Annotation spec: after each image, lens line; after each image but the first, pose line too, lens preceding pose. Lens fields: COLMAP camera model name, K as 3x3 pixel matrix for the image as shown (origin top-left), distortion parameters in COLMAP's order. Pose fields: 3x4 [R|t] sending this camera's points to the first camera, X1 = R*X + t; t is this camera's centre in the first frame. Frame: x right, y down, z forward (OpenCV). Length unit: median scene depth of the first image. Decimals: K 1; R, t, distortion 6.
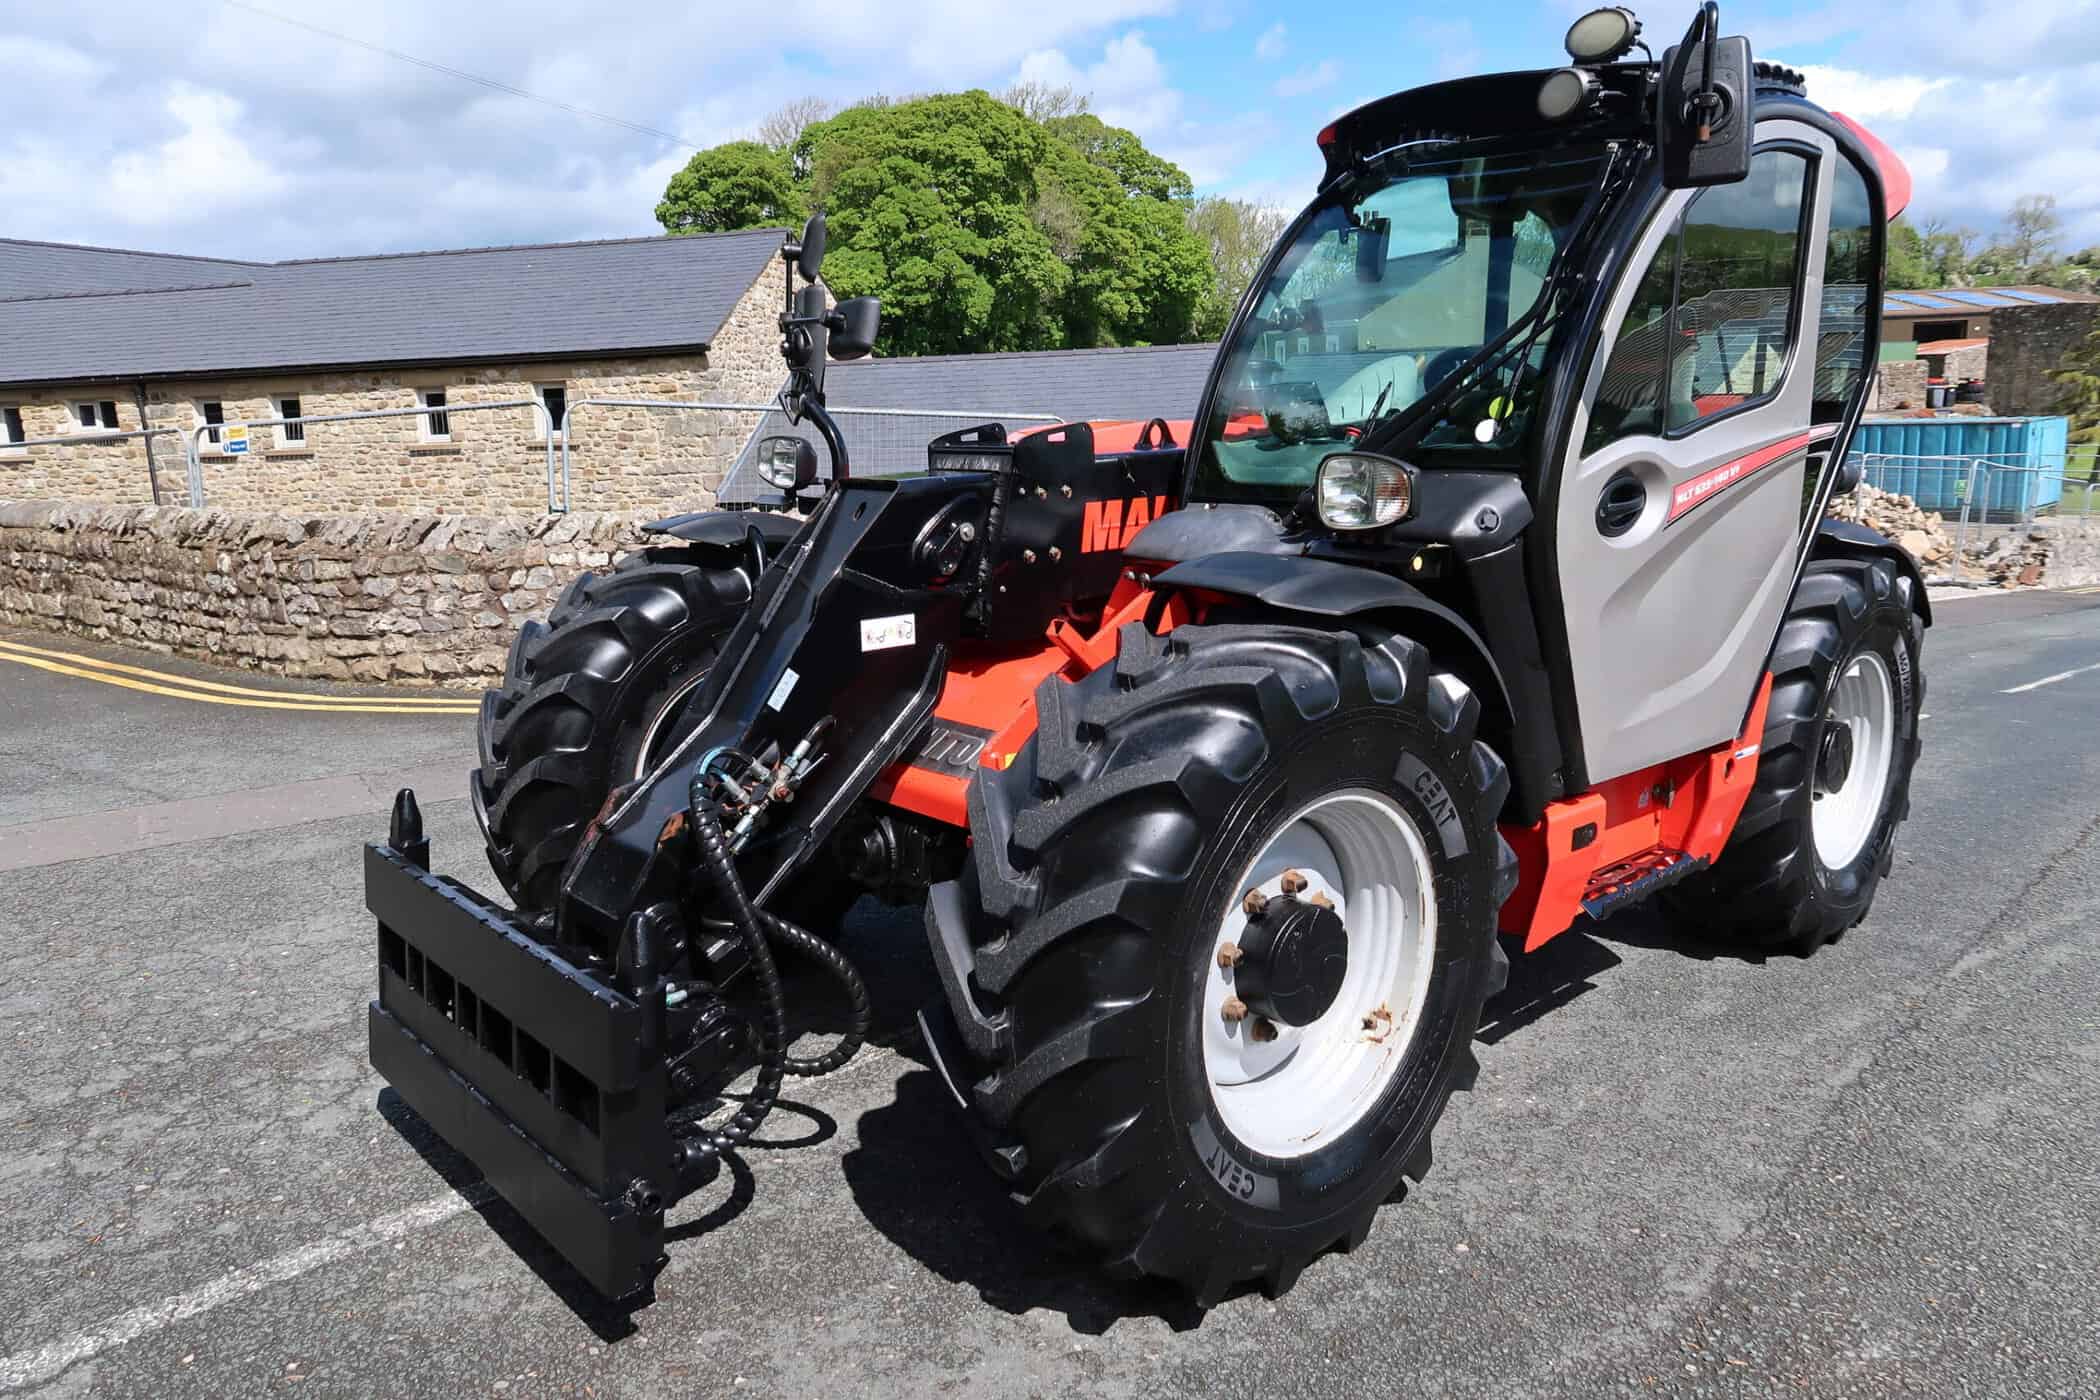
lens RADIAL K [[1445.0, 0, 1048.7], [0, 1445.0, 695.1], [0, 0, 1]] dist [-0.027305, 0.004422]
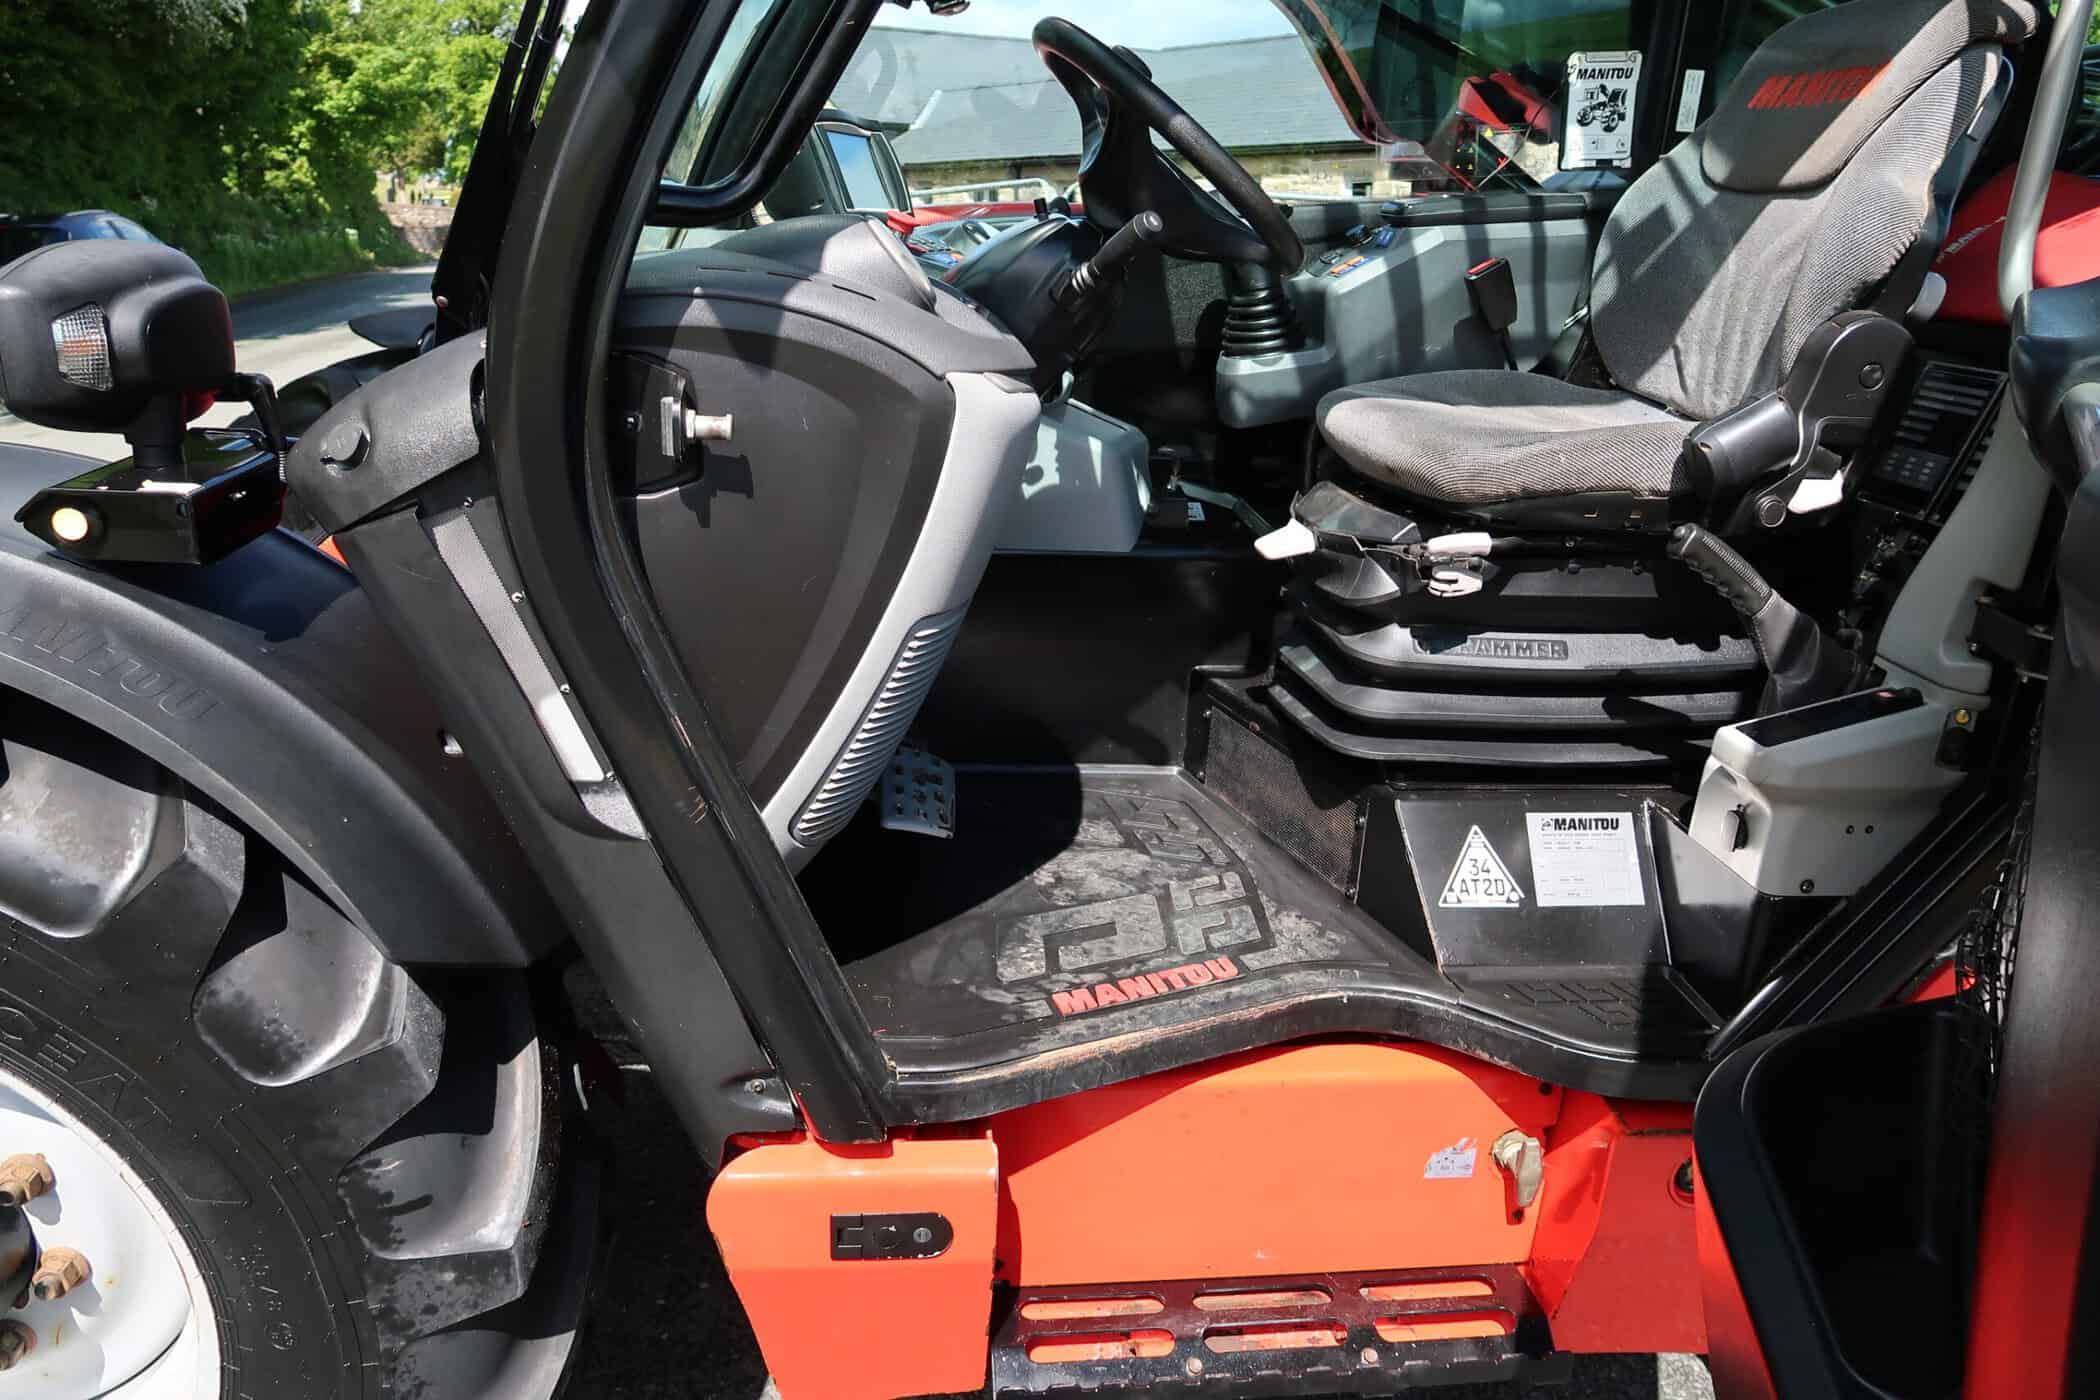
lens RADIAL K [[1445.0, 0, 1032.3], [0, 1445.0, 696.9], [0, 0, 1]] dist [-0.027305, 0.004422]
pose [[0.800921, 0.221213, -0.556409, 0.505761], [-0.147636, 0.973521, 0.174531, -0.110504], [0.580284, -0.057639, 0.812372, 0.585286]]
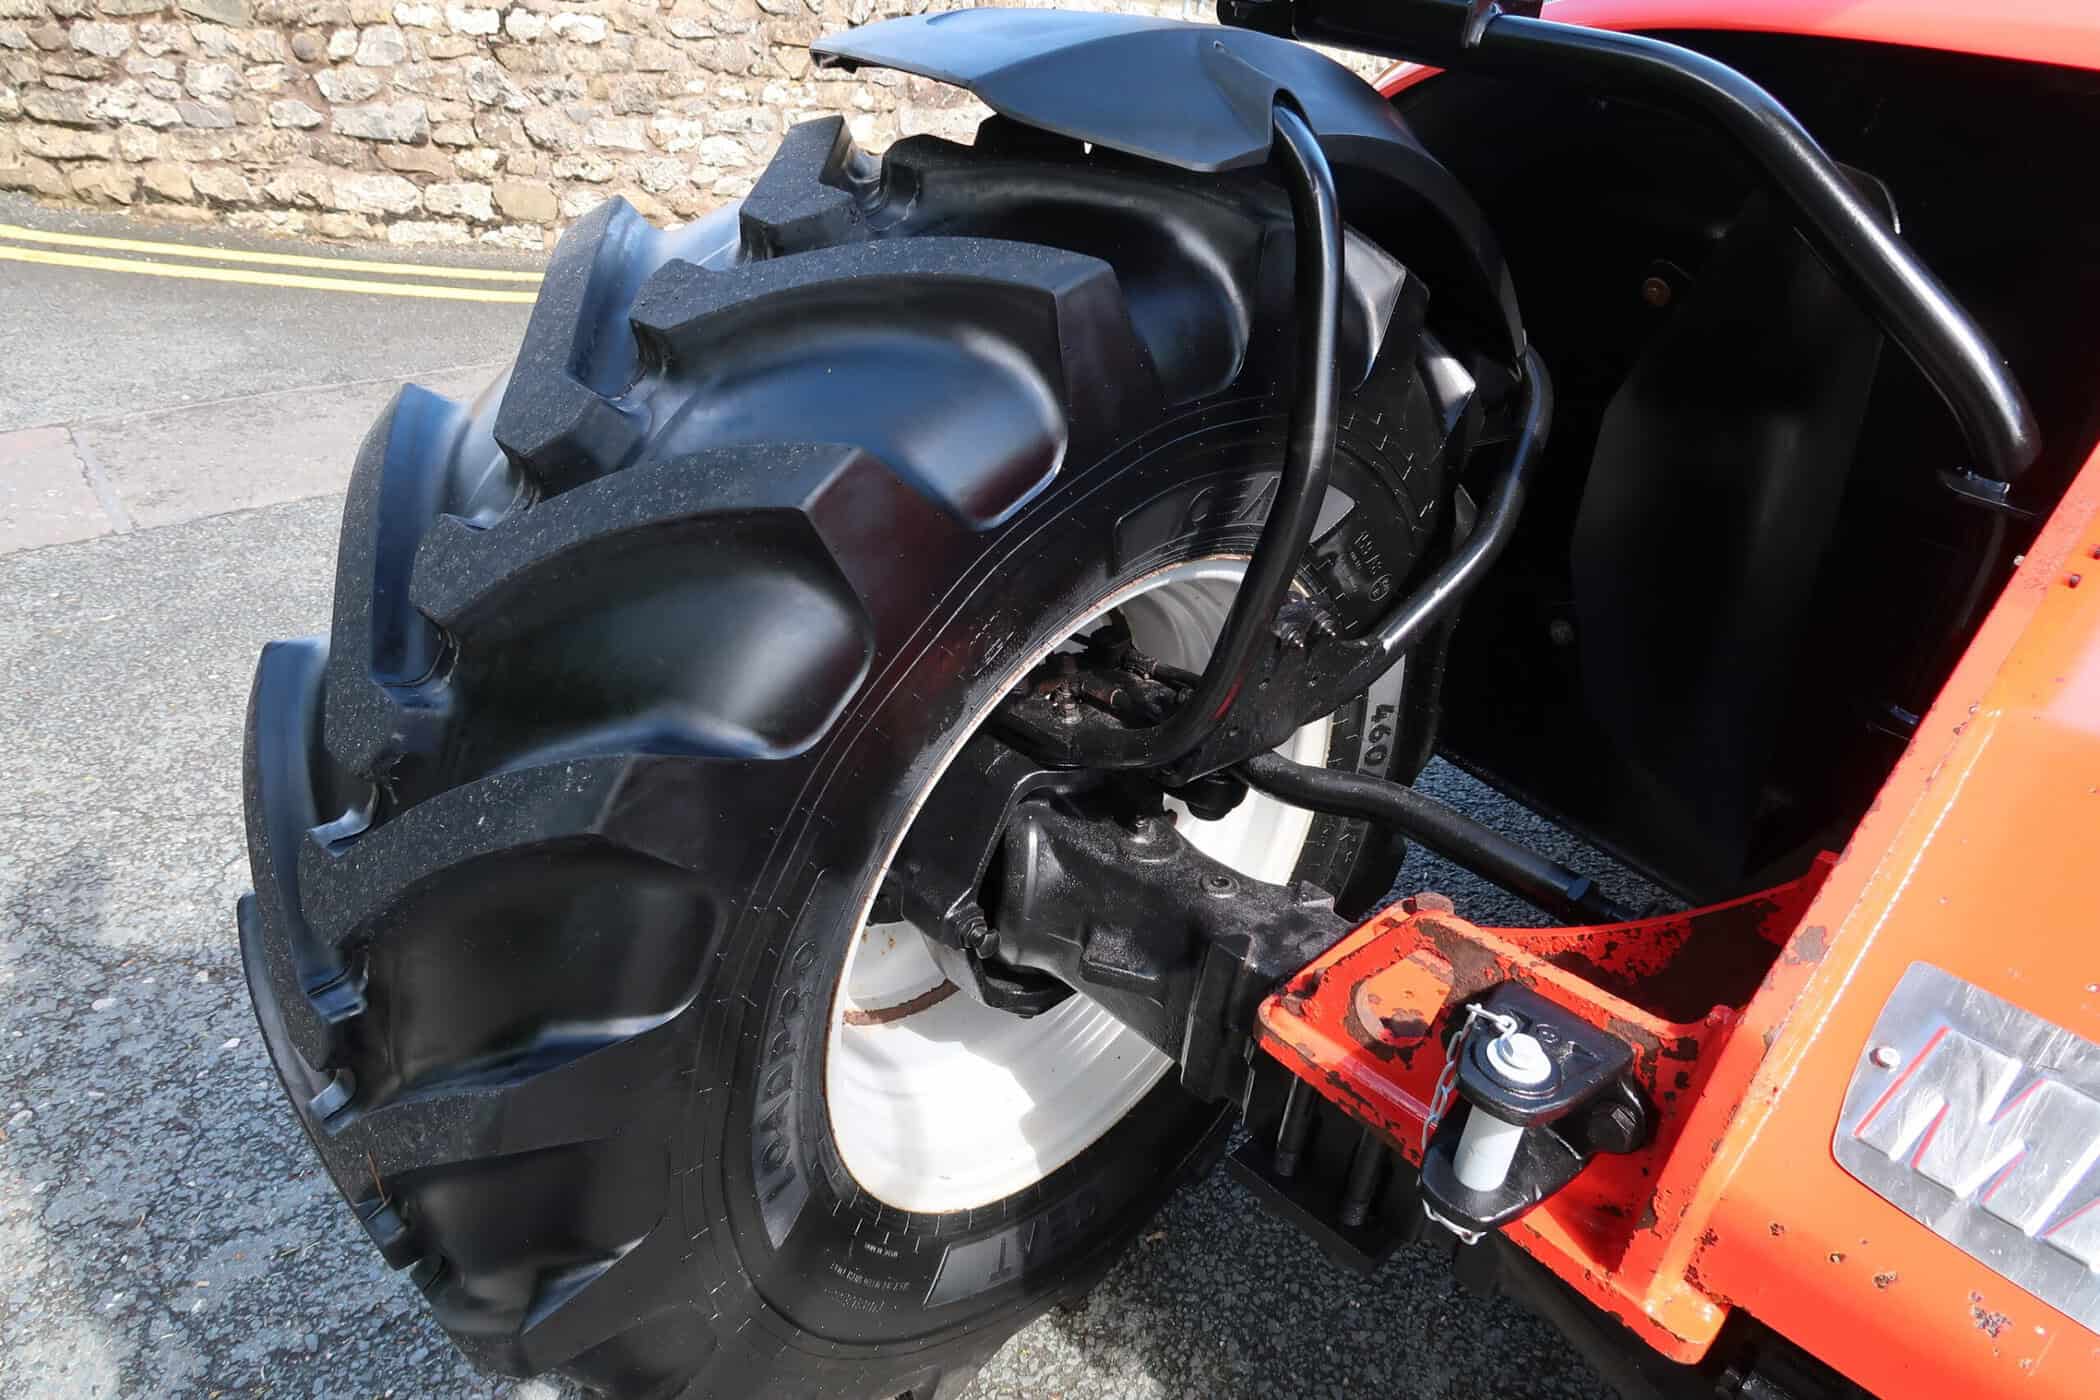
lens RADIAL K [[1445.0, 0, 1049.4], [0, 1445.0, 704.3], [0, 0, 1]] dist [-0.027305, 0.004422]
pose [[0.993375, 0.055070, 0.100862, -0.277371], [-0.085601, 0.940182, 0.329743, -0.099133], [-0.076670, -0.336192, 0.938667, 0.747024]]
